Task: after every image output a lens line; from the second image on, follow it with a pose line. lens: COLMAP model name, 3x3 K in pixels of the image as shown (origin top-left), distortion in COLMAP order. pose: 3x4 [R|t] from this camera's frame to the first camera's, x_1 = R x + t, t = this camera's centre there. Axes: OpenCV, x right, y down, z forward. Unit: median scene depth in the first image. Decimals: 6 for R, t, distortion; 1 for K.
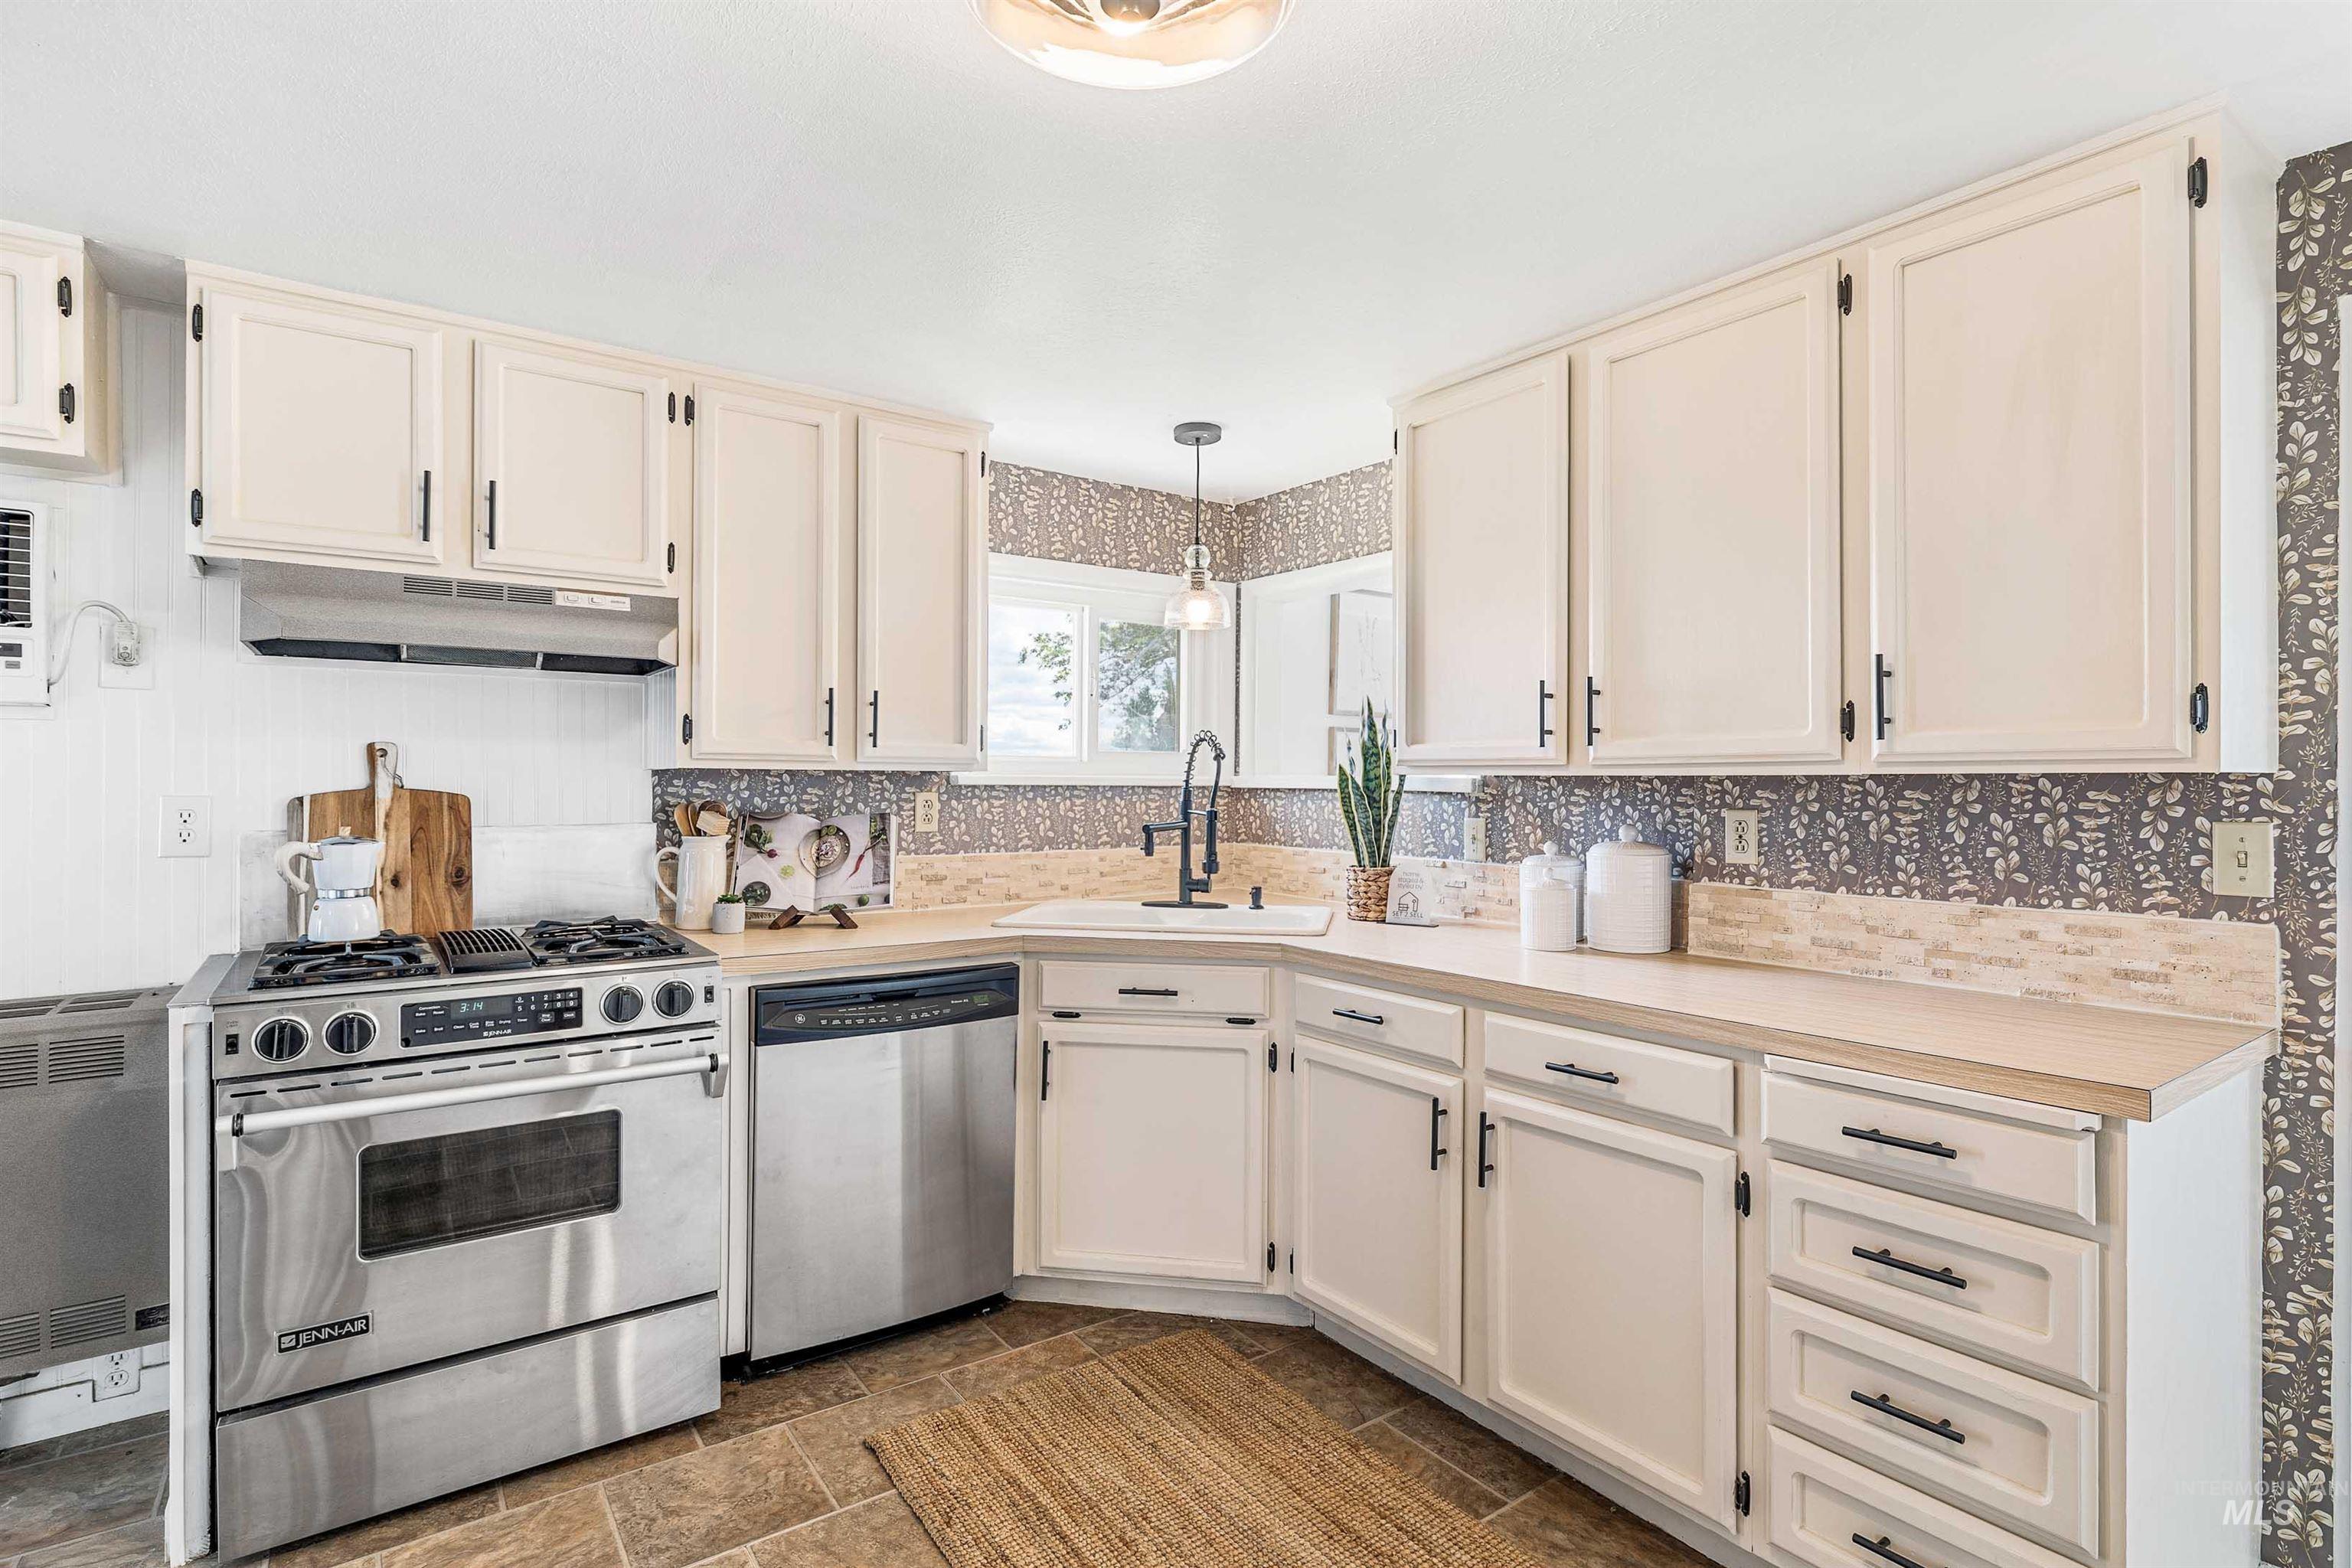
lens RADIAL K [[1115.2, 0, 1169.3], [0, 1115.2, 783.5], [0, 0, 1]] dist [-0.001567, -0.000154]
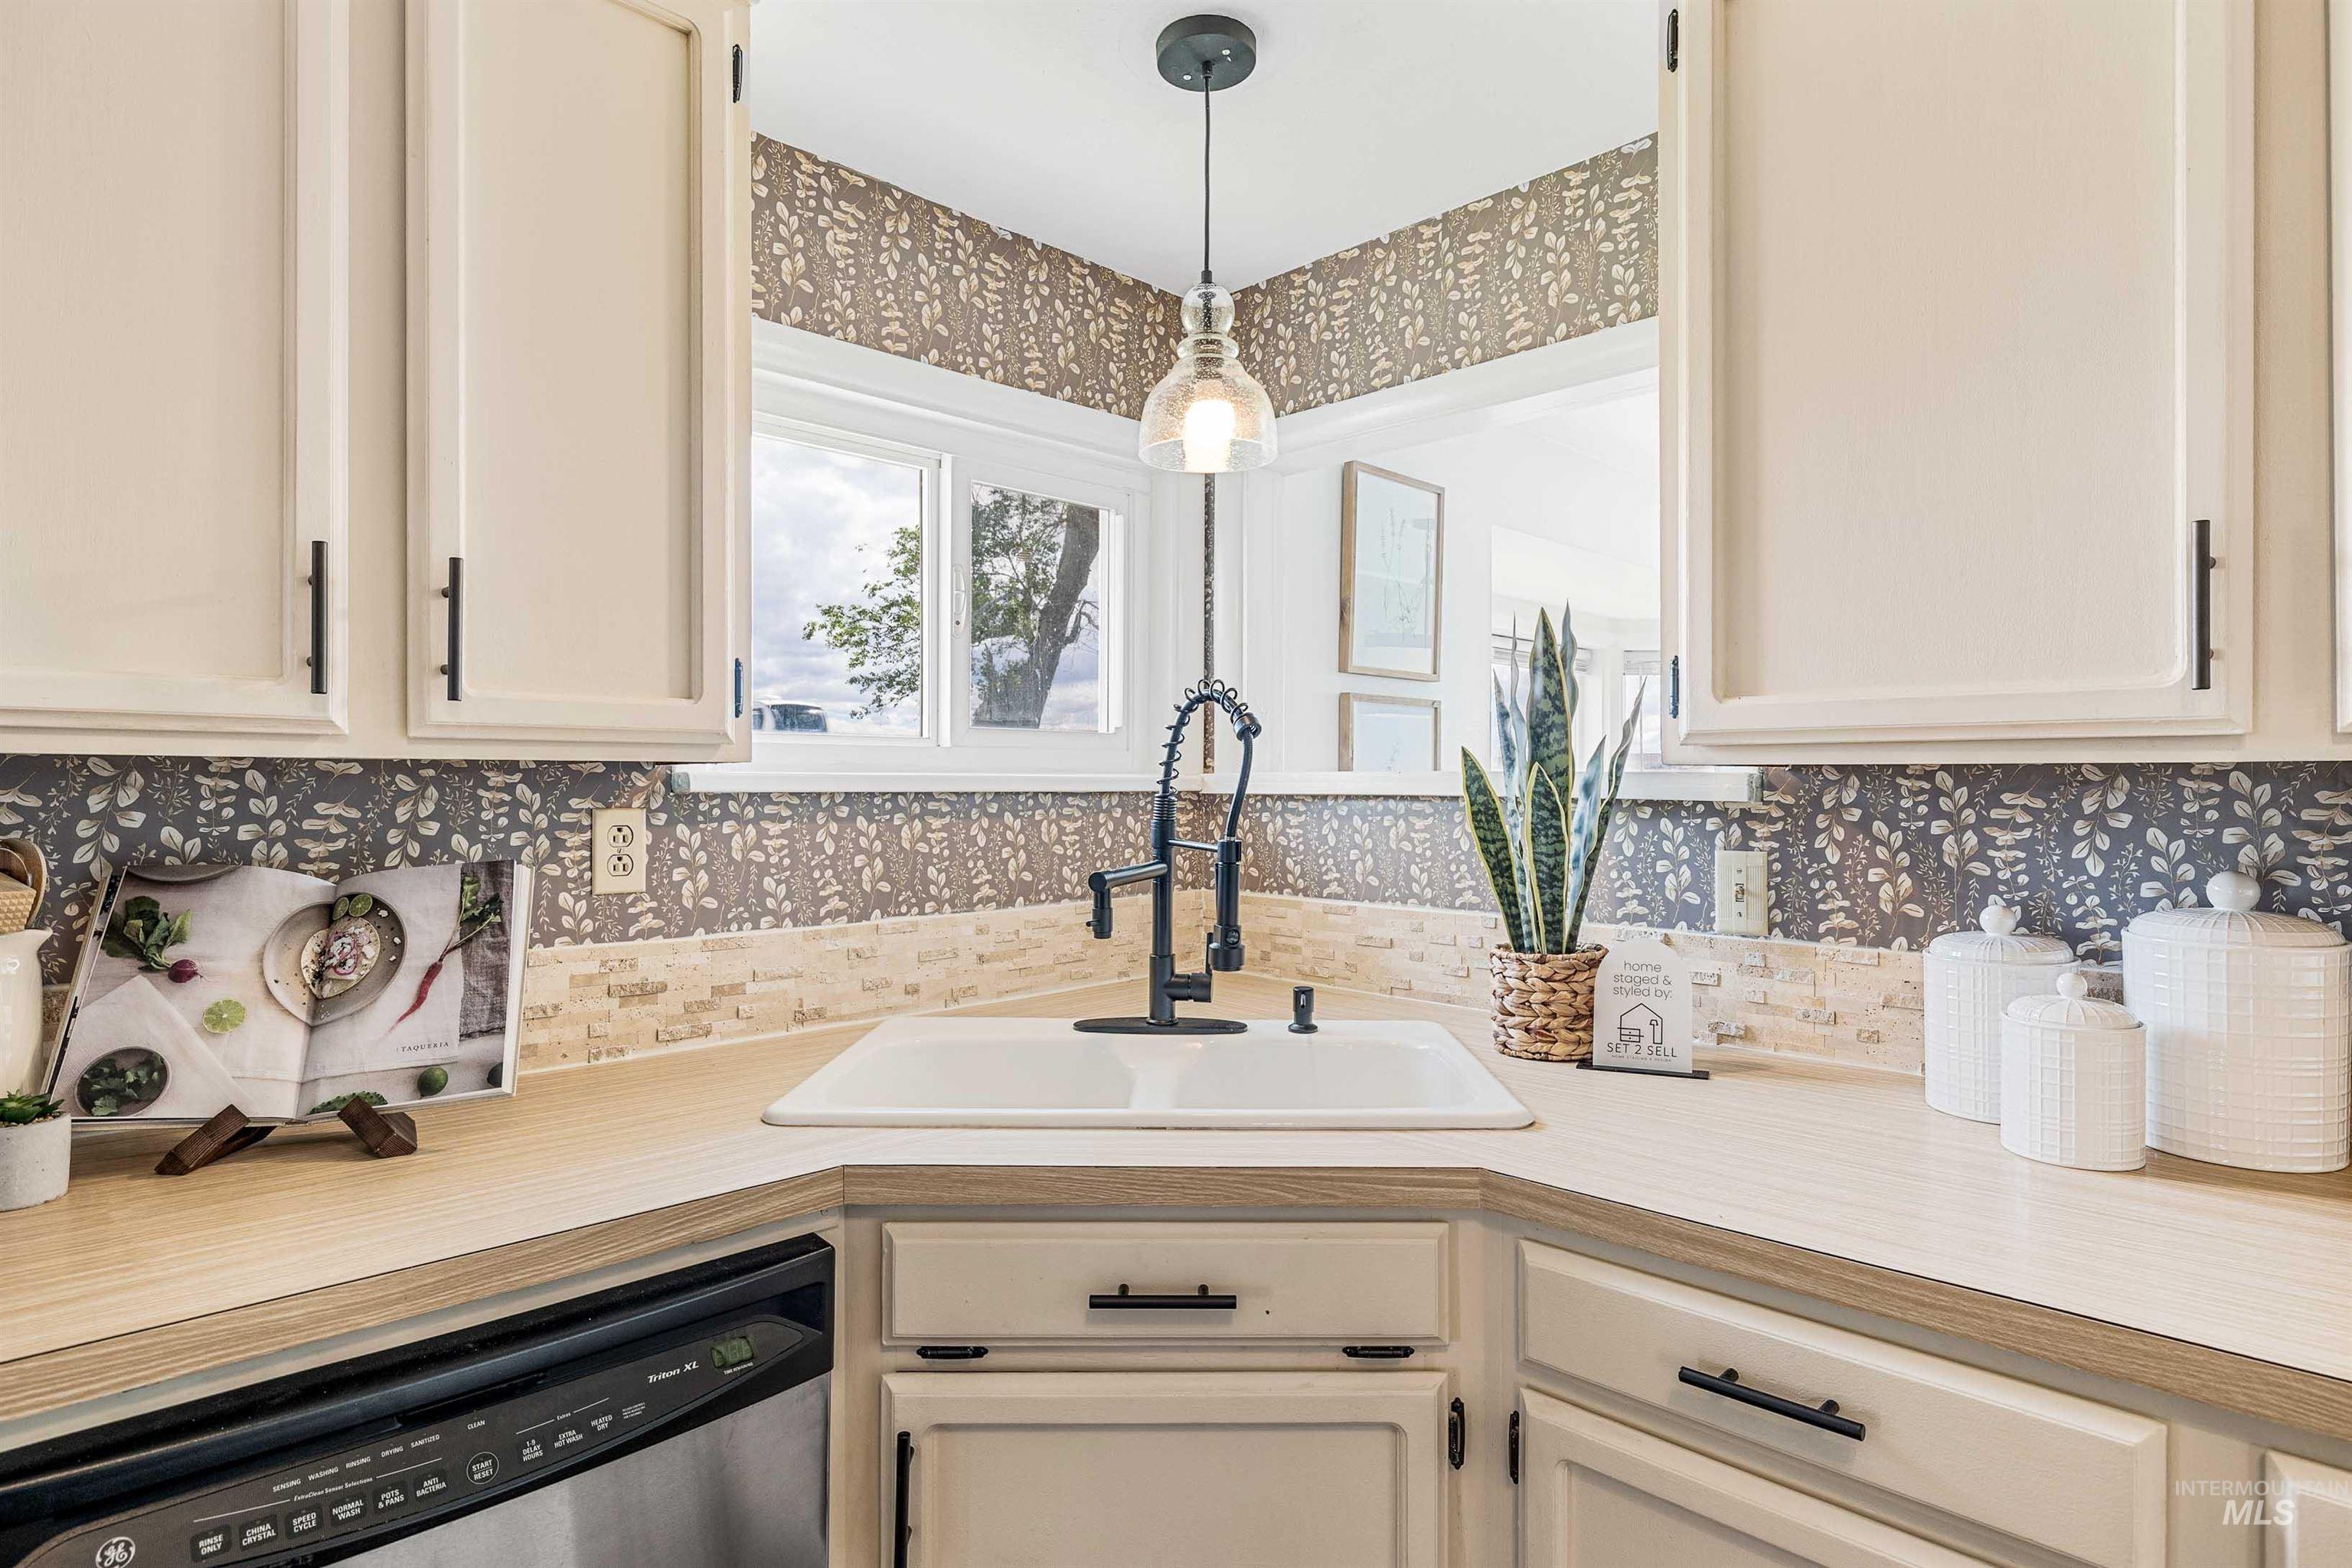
lens RADIAL K [[1265.8, 0, 1178.4], [0, 1265.8, 789.4], [0, 0, 1]] dist [0.004317, 0.001073]
pose [[0.988150, -0.005970, 0.153375, -0.070507], [0.005816, 0.999982, 0.001451, 0.000204], [-0.153381, -0.000542, 0.988167, 0.460585]]
